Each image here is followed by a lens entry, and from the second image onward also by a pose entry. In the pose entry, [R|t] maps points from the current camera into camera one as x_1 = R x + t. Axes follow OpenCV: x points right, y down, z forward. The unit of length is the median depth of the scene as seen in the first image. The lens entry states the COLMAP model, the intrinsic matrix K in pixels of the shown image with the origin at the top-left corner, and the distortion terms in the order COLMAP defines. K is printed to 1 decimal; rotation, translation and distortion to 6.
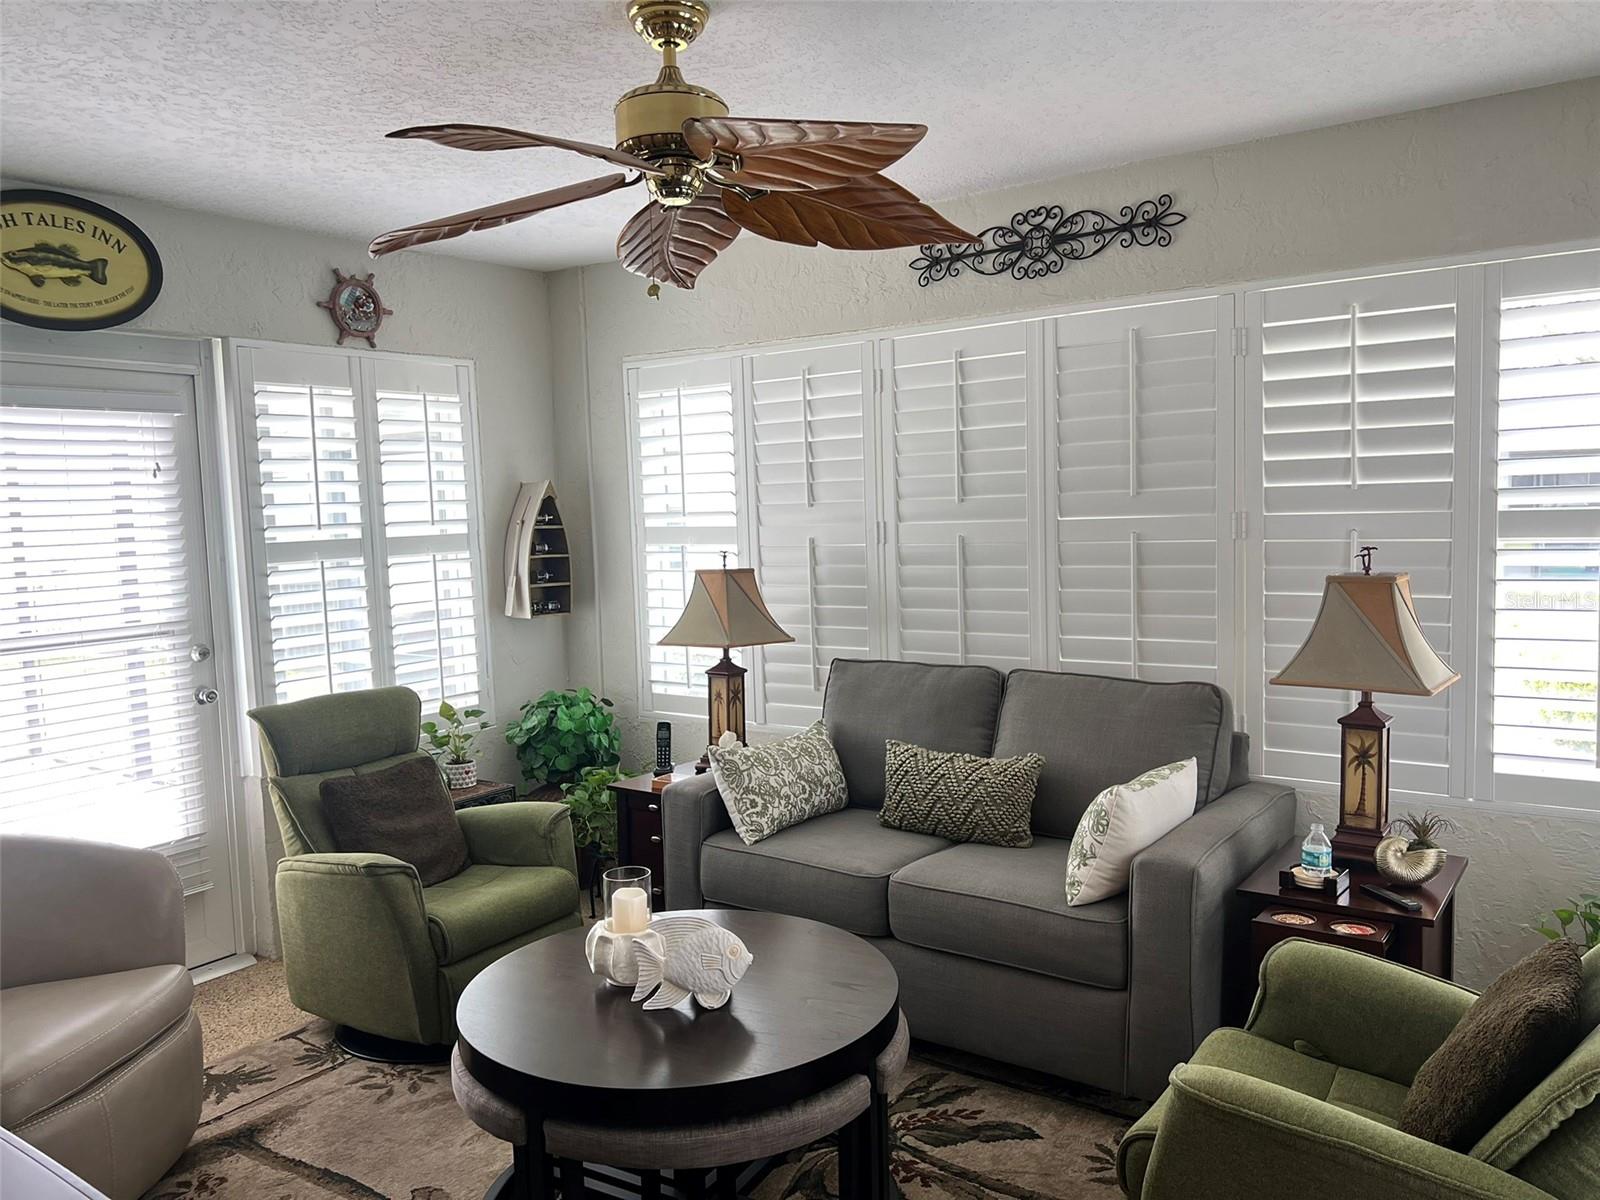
lens RADIAL K [[1191.4, 0, 787.4], [0, 1191.4, 595.6], [0, 0, 1]] dist [0.061397, -0.075079]
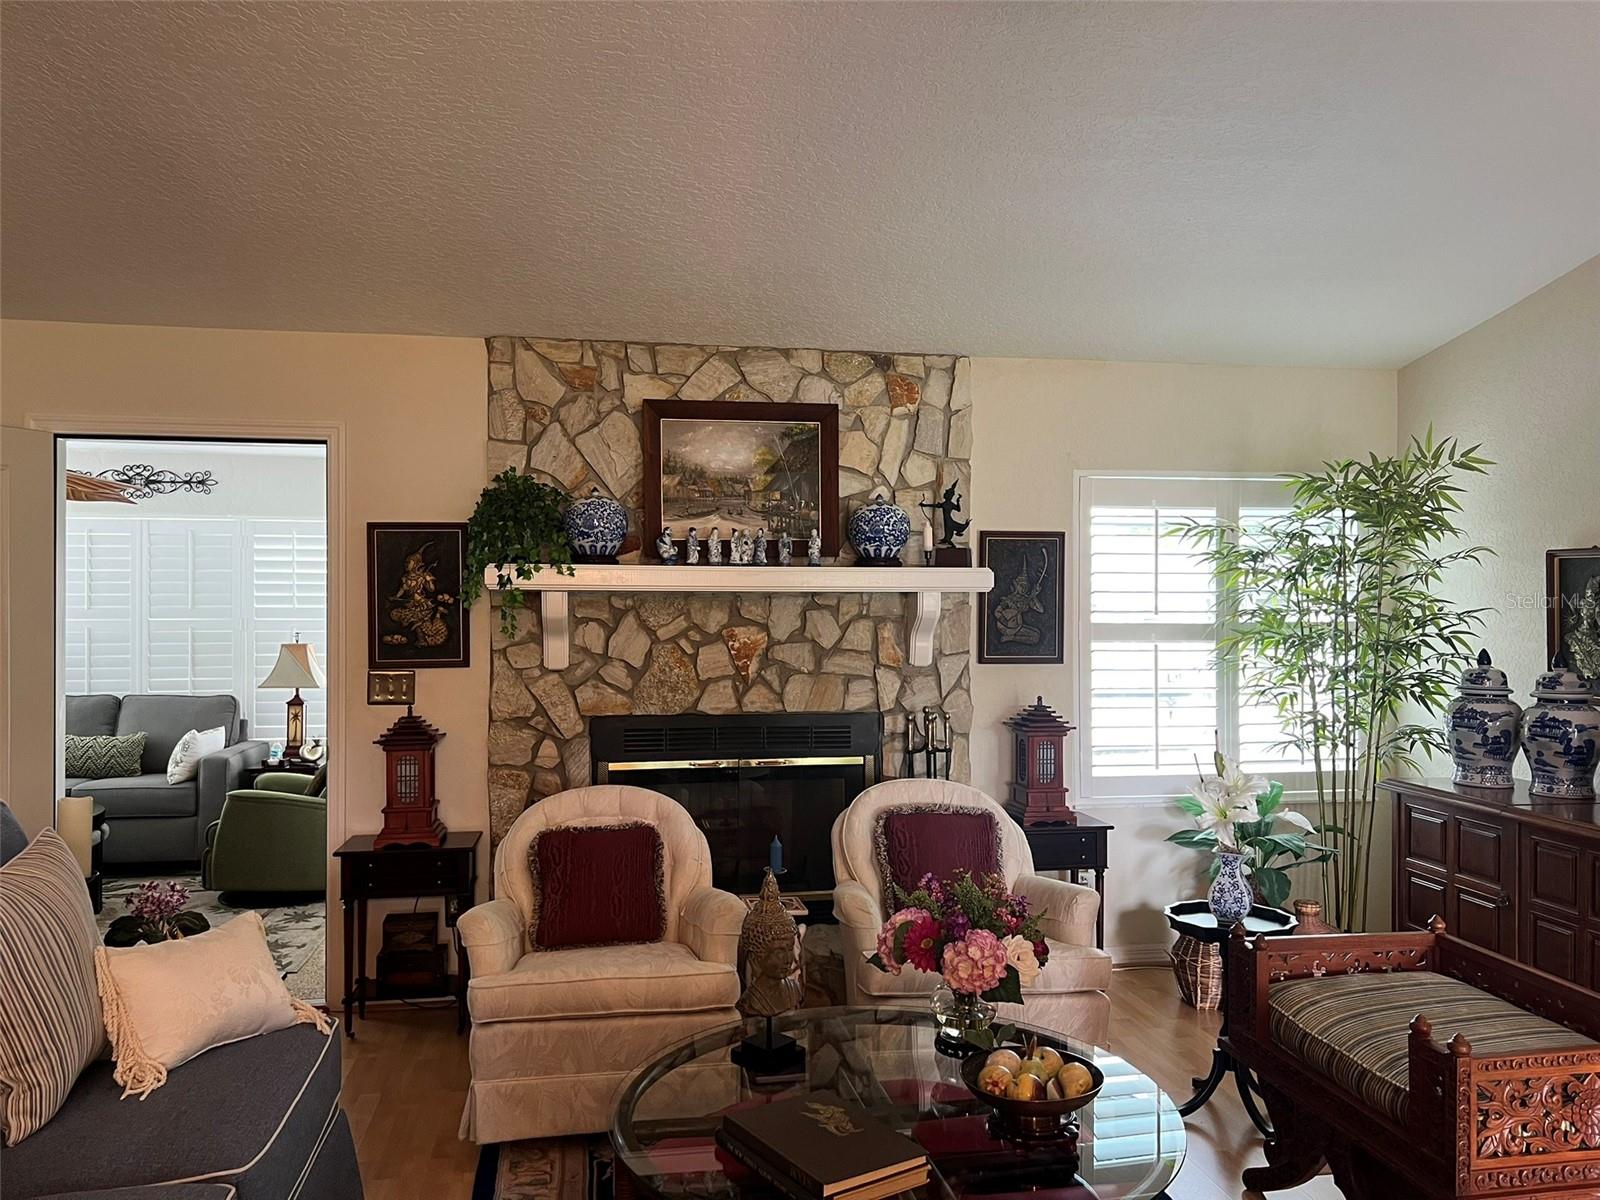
lens RADIAL K [[1191.4, 0, 787.9], [0, 1191.4, 596.5], [0, 0, 1]] dist [0.061397, -0.075079]
pose [[0.694014, 0.032832, 0.719212, -0.527182], [0.034394, 0.996307, -0.078669, 0.100797], [-0.719139, 0.079334, 0.690322, -1.265809]]
